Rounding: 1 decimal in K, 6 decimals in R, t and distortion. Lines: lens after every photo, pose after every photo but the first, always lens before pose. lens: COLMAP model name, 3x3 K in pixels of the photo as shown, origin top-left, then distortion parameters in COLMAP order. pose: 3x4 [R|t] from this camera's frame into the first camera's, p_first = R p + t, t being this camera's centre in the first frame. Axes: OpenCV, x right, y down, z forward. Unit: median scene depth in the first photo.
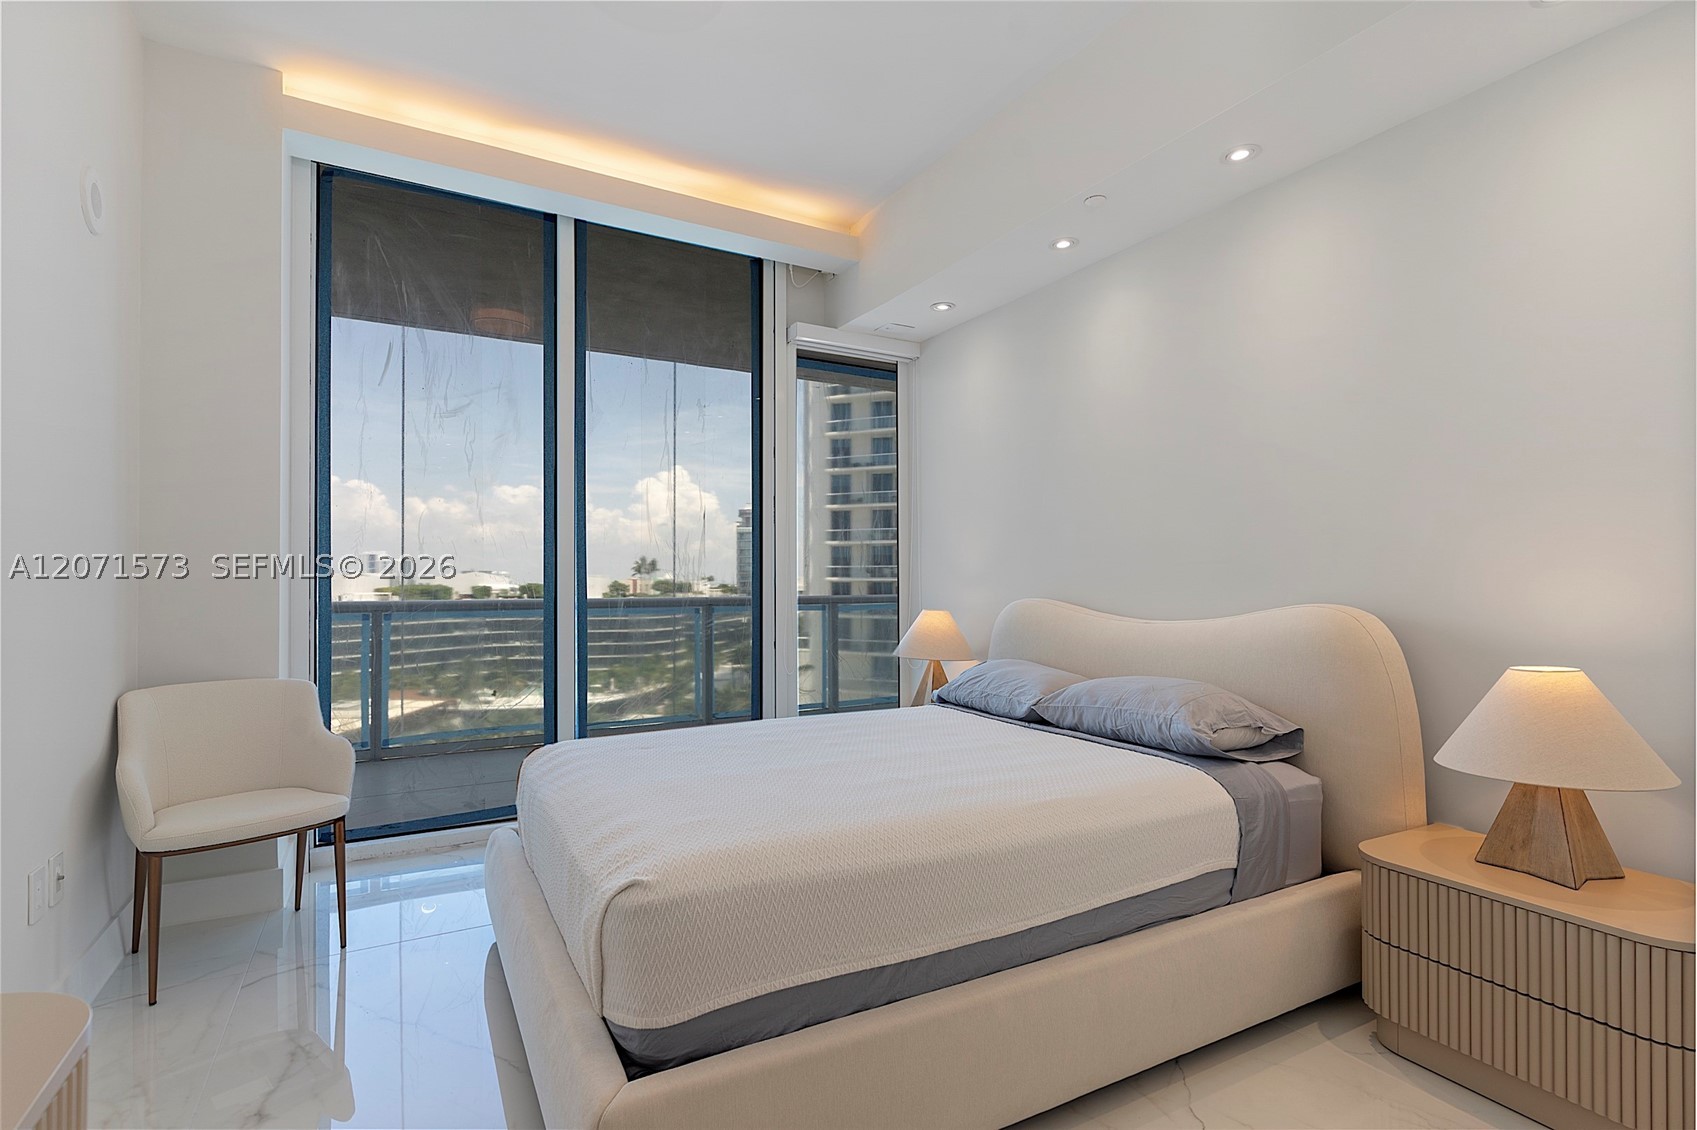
lens RADIAL K [[819.5, 0, 862.6], [0, 819.5, 575.6], [0, 0, 1]] dist [0.009684, -0.005022]
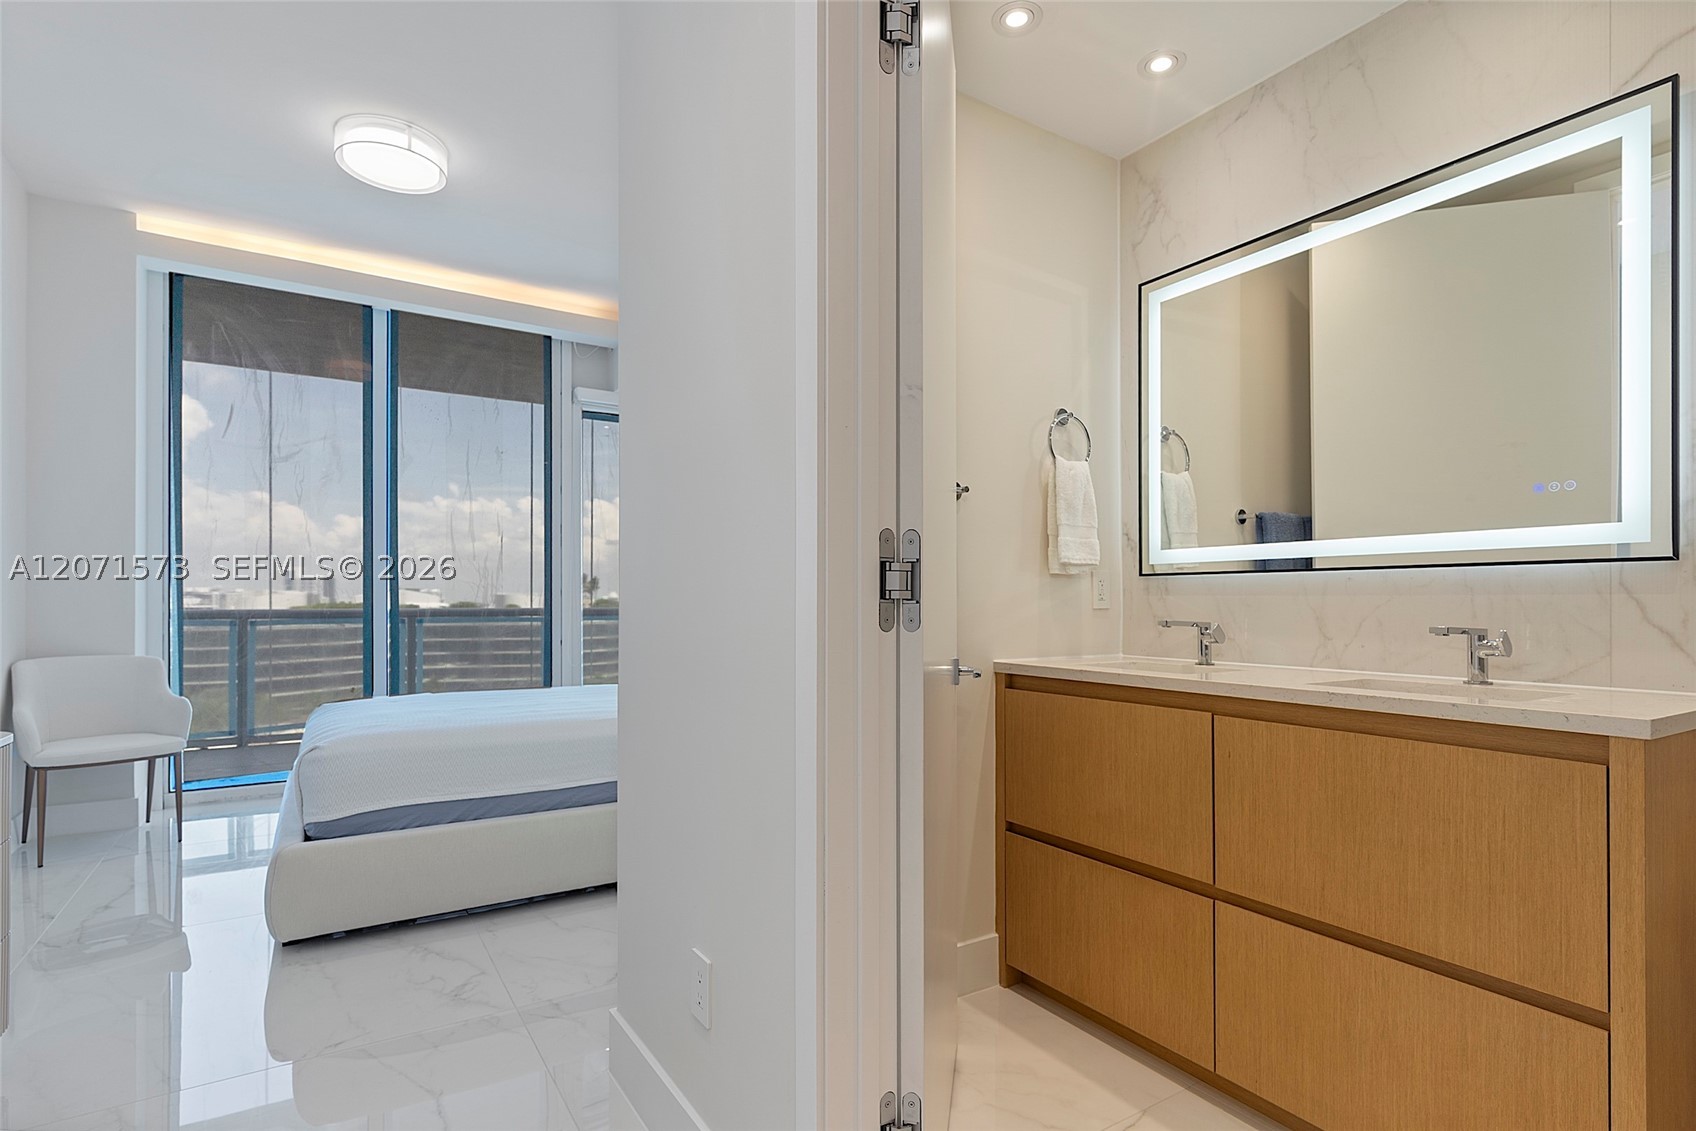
lens RADIAL K [[819.0, 0, 867.8], [0, 819.0, 603.4], [0, 0, 1]] dist [0.009684, -0.005022]
pose [[0.996966, 0.002272, 0.077807, 0.408148], [-0.003084, 0.999942, 0.010322, 0.017254], [-0.077779, -0.010530, 0.996915, -0.472299]]
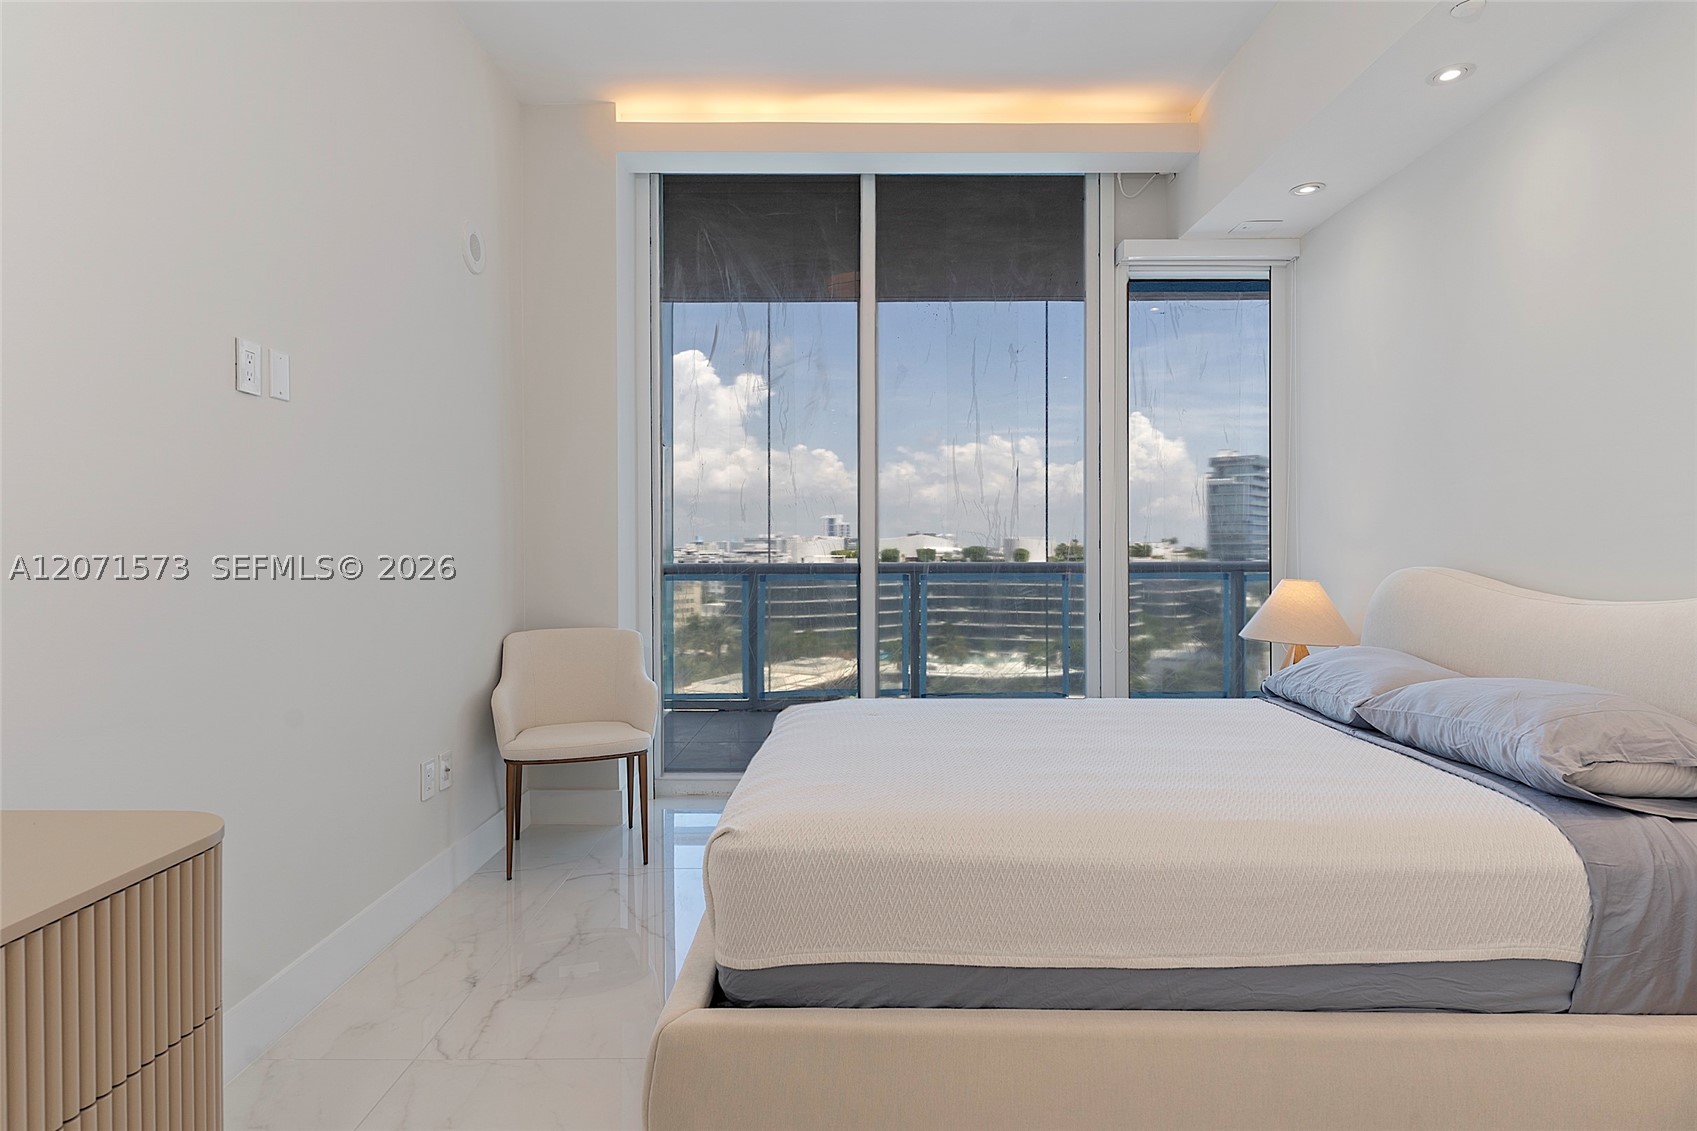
lens RADIAL K [[921.9, 0, 845.0], [0, 921.9, 559.3], [0, 0, 1]] dist [0.015118, -0.003882]
pose [[0.868009, 0.005379, -0.496520, 0.221371], [0.006472, 0.999734, 0.022144, -0.001012], [0.496506, -0.022434, 0.867743, 0.022741]]
